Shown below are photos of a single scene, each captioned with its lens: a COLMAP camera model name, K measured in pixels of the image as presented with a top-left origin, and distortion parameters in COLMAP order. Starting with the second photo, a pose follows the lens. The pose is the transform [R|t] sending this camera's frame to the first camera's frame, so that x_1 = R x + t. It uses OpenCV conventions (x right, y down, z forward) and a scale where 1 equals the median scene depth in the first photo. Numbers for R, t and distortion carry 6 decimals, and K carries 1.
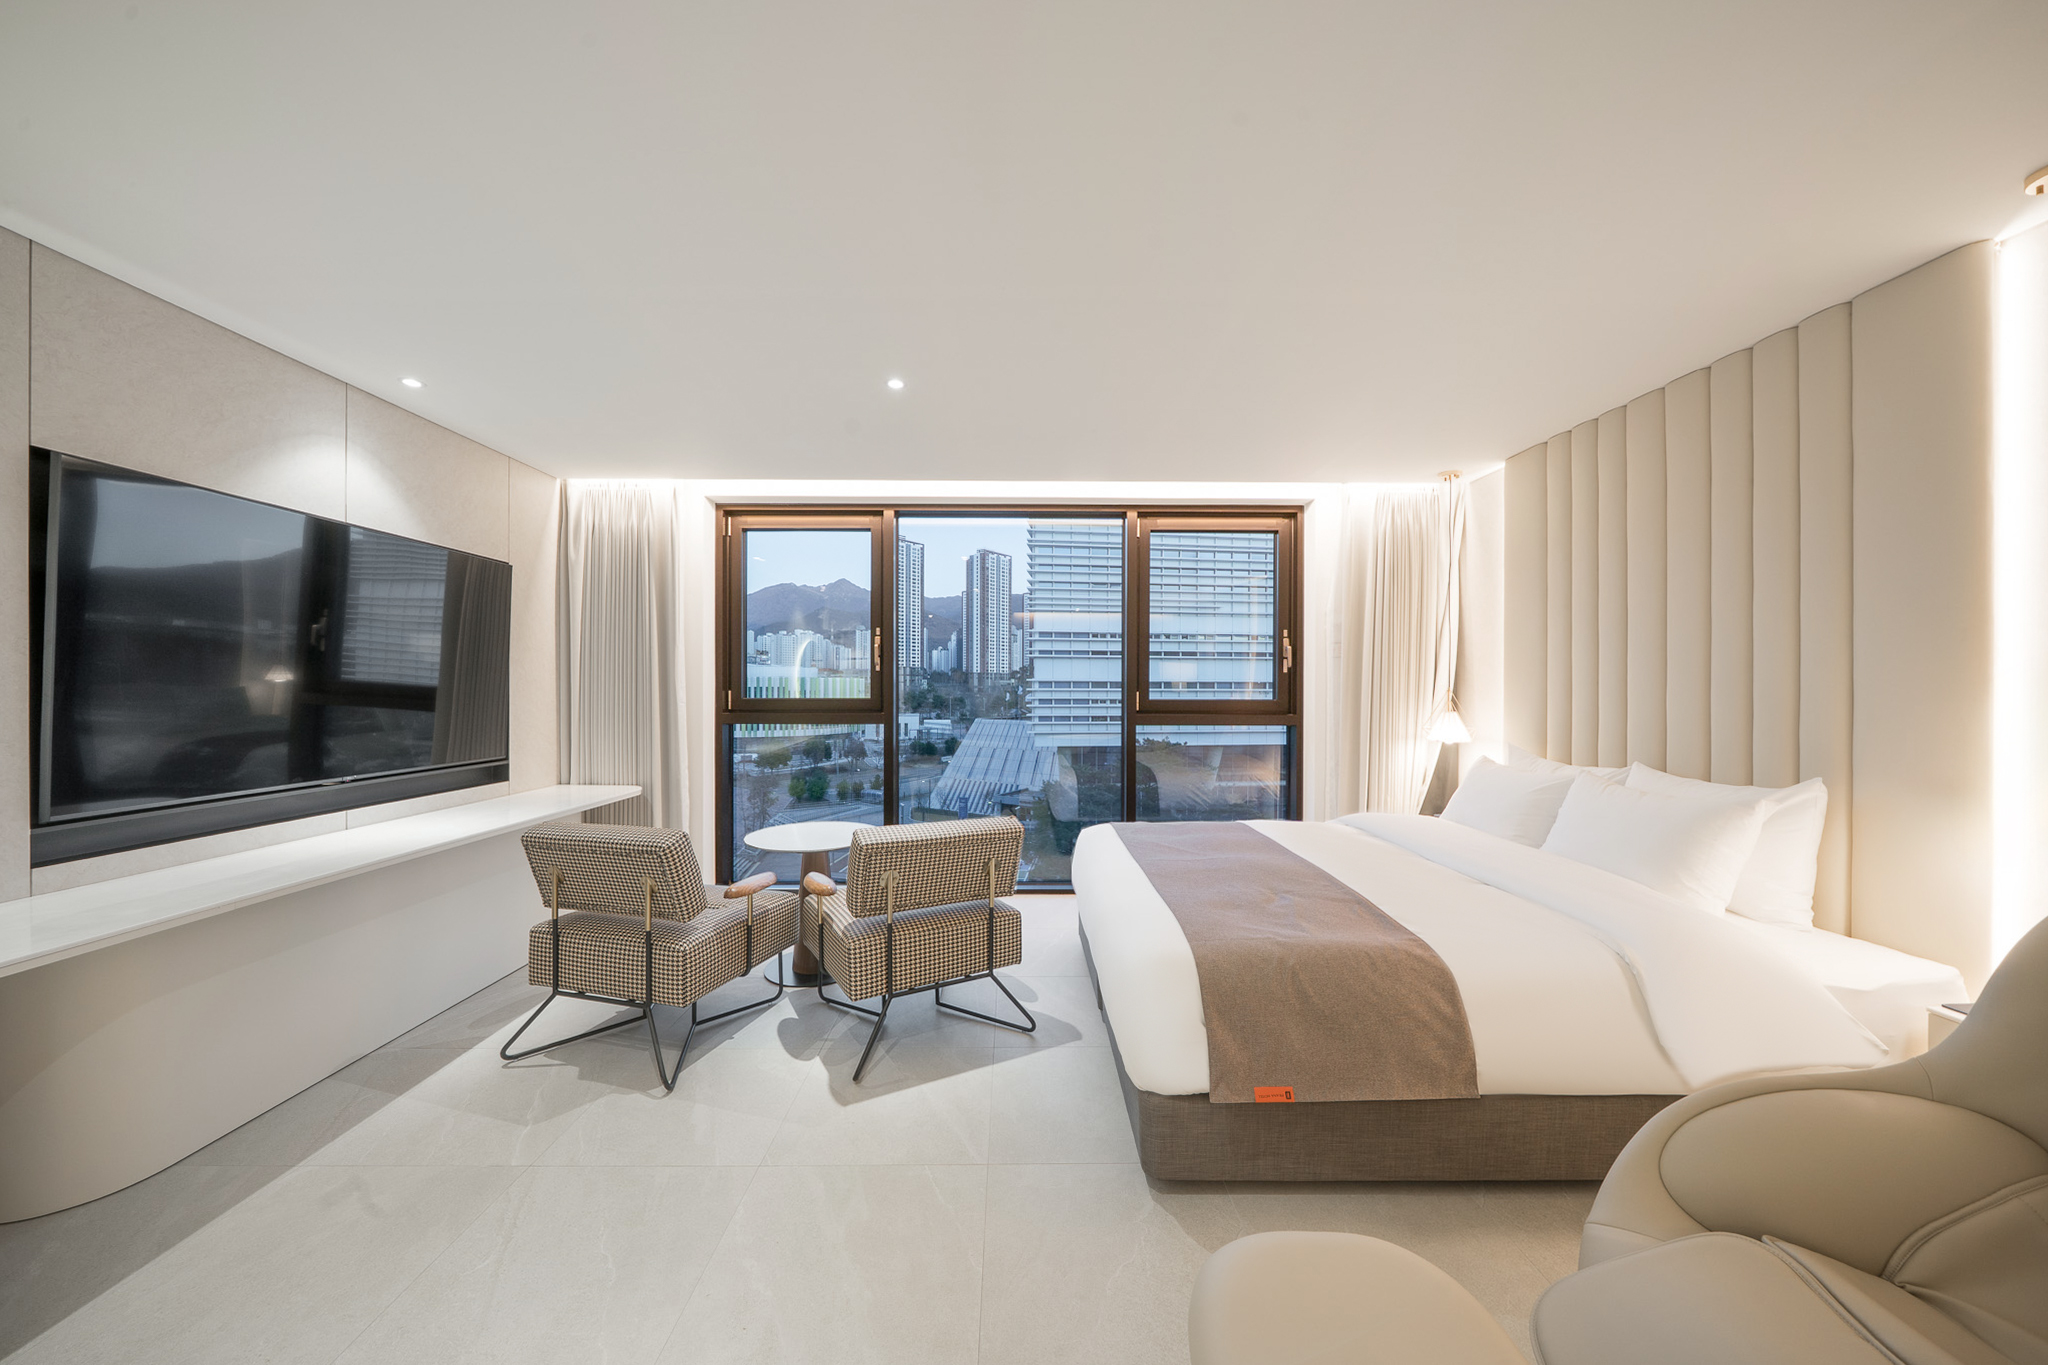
lens RADIAL K [[701.7, 0, 1031.9], [0, 701.7, 690.1], [0, 0, 1]] dist [-0.002982, 0.000231]
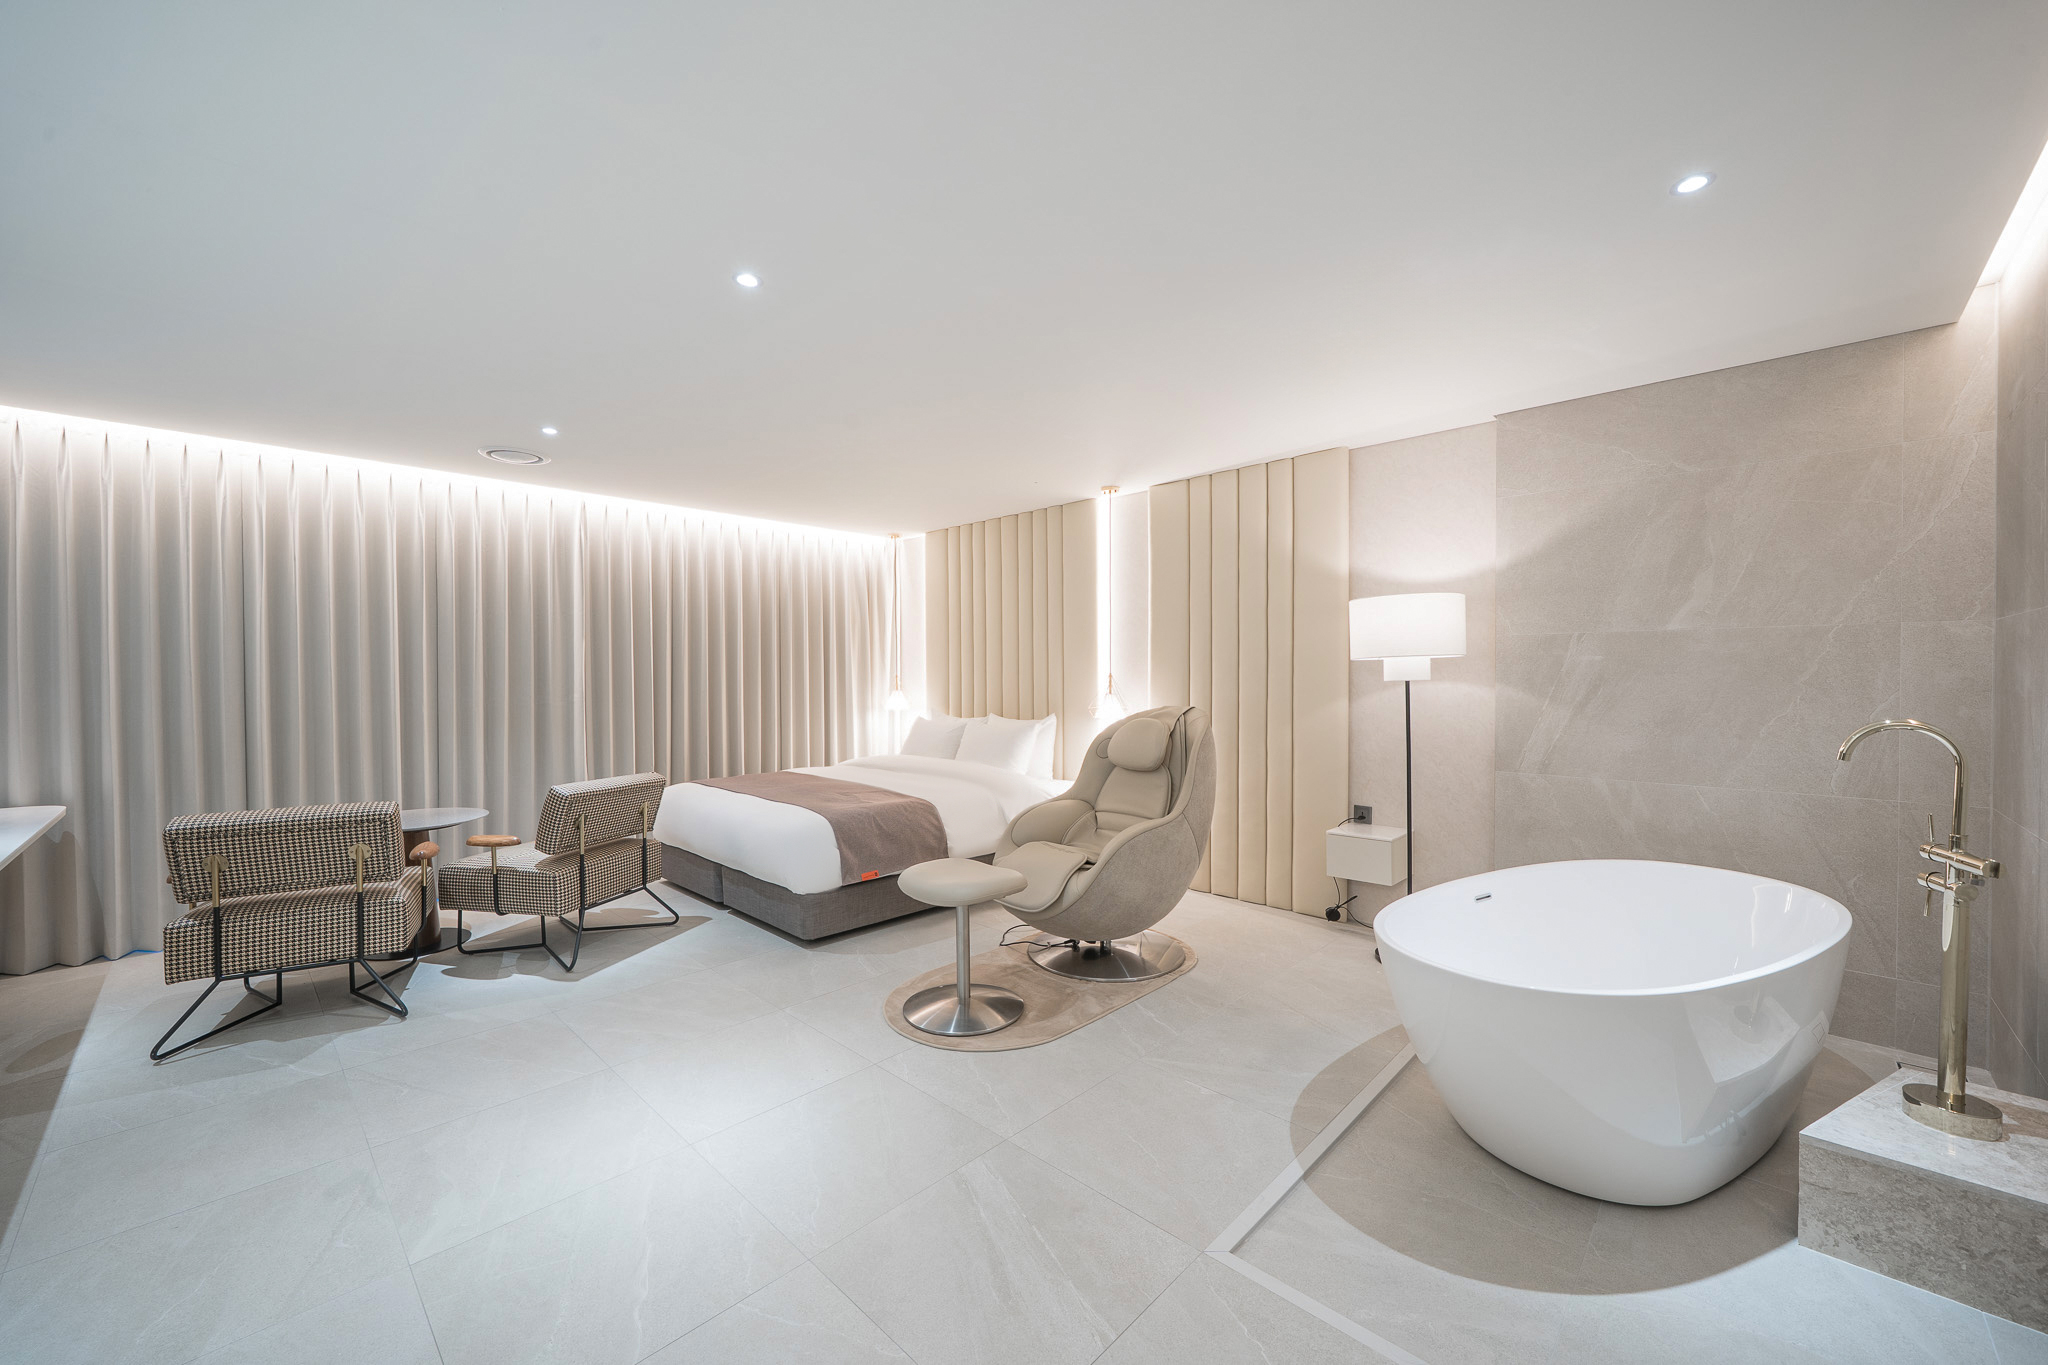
lens RADIAL K [[764.6, 0, 1032.4], [0, 764.6, 665.2], [0, 0, 1]] dist [-0.013412, -0.000466]
pose [[0.701203, -0.000520, 0.712962, -0.628007], [0.009525, 0.999917, -0.008638, -0.009063], [-0.712898, 0.012848, 0.701150, -0.626702]]
